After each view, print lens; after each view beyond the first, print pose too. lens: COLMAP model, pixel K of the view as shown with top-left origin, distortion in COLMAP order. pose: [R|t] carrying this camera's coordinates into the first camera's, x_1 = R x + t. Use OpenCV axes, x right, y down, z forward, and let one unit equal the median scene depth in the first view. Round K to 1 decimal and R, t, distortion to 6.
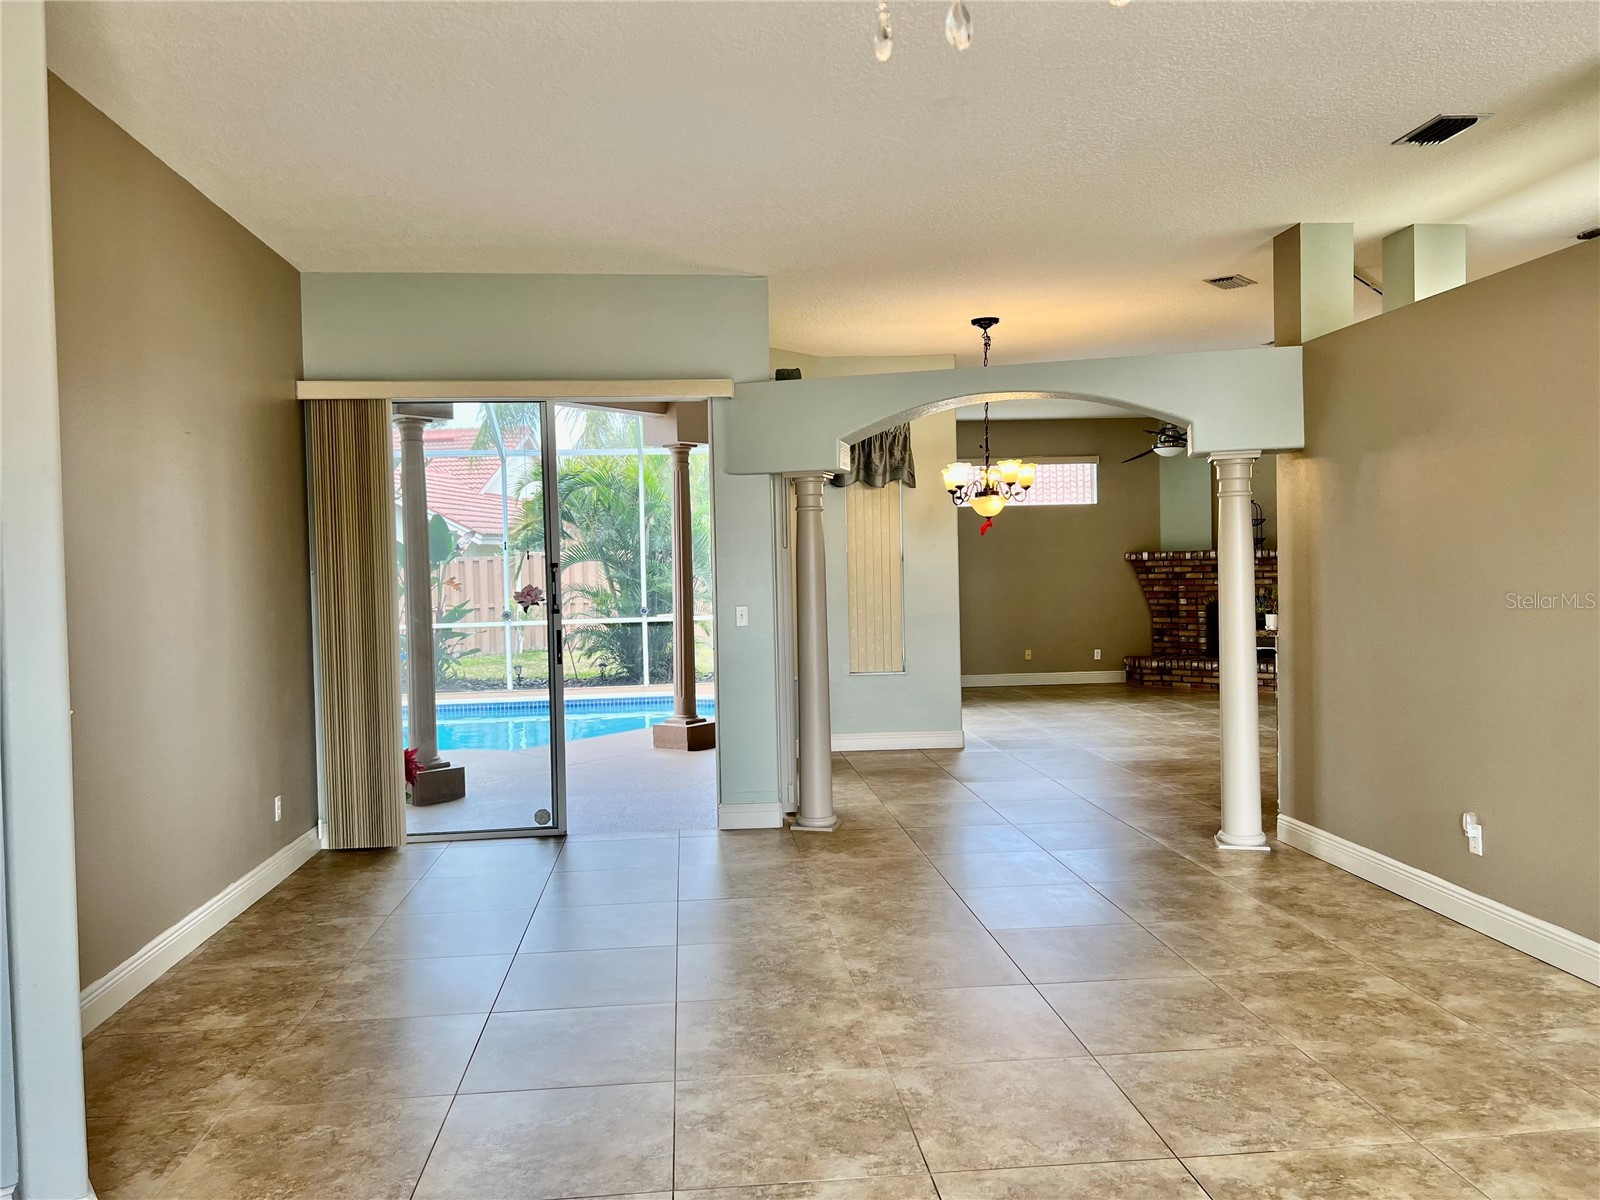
lens RADIAL K [[1196.2, 0, 797.4], [0, 1196.2, 598.2], [0, 0, 1]] dist [0.061241, -0.077017]
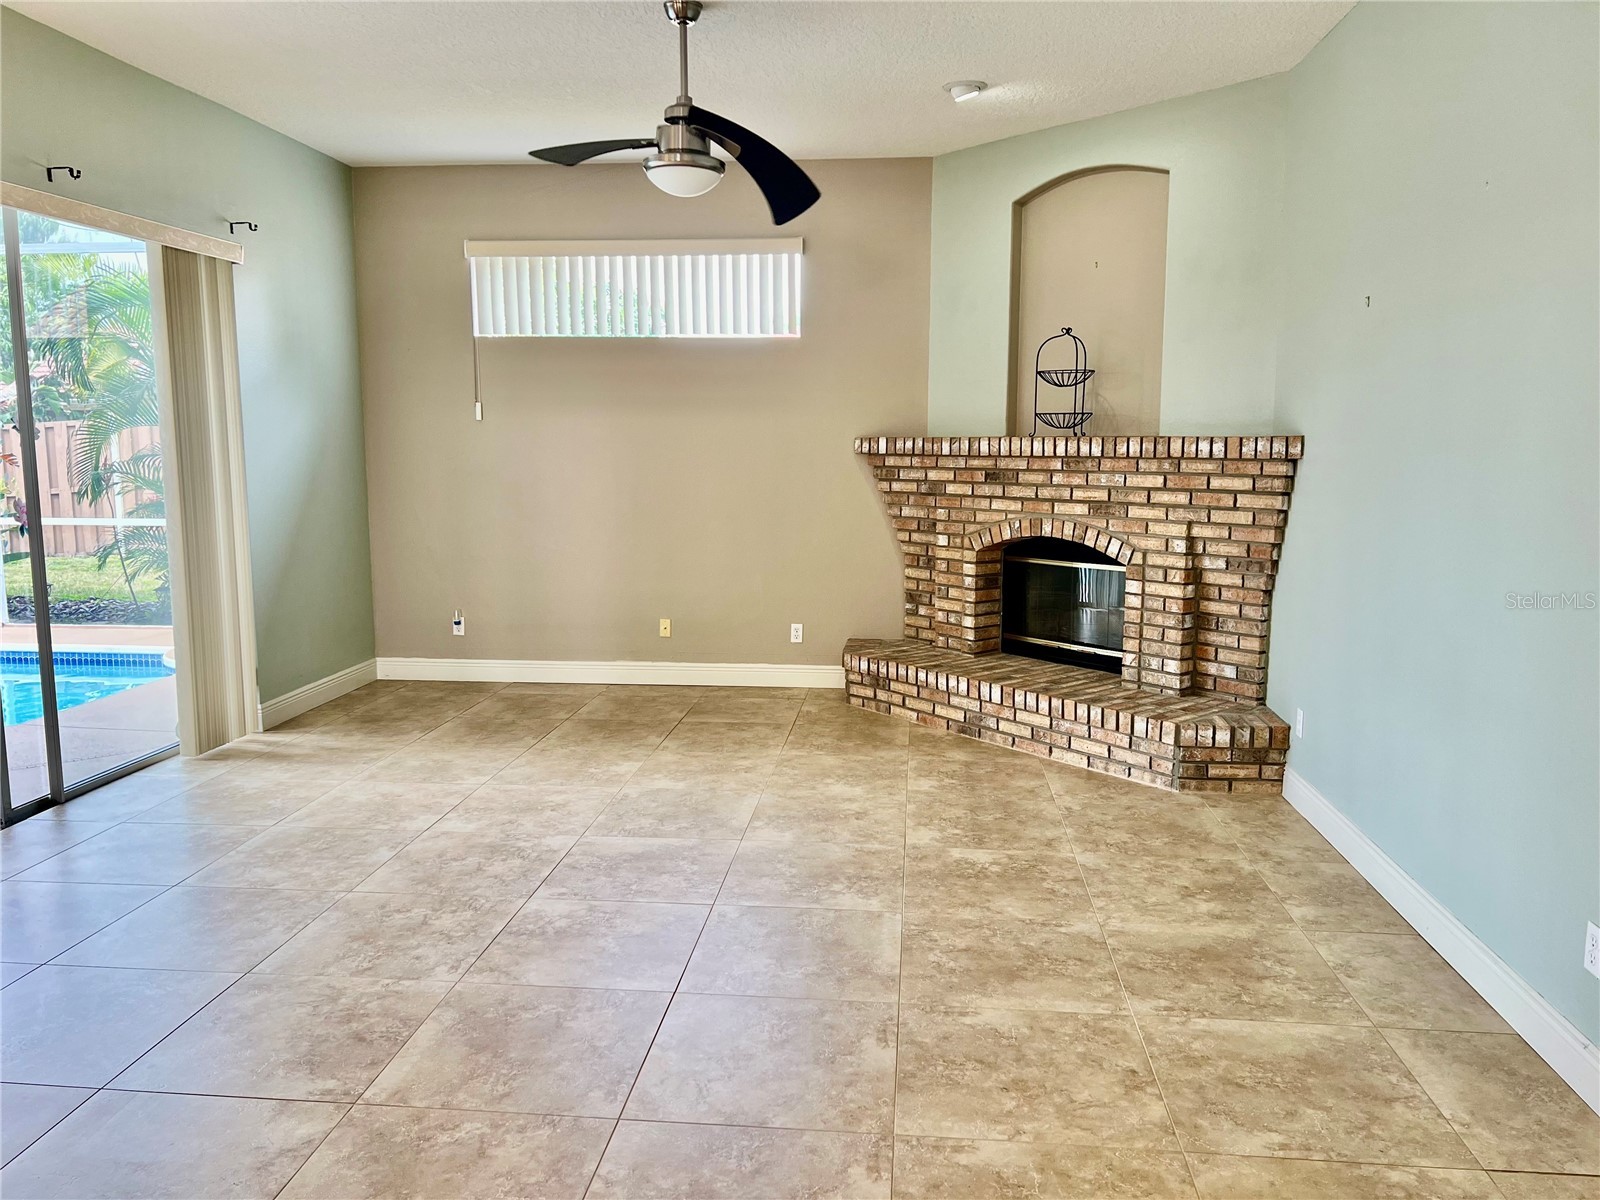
lens RADIAL K [[1189.8, 0, 796.3], [0, 1189.8, 589.9], [0, 0, 1]] dist [0.060052, -0.088374]
pose [[0.978781, 0.048799, -0.199016, 0.733209], [-0.028272, 0.994100, 0.104715, -0.054040], [0.202952, -0.096866, 0.974386, 1.036347]]
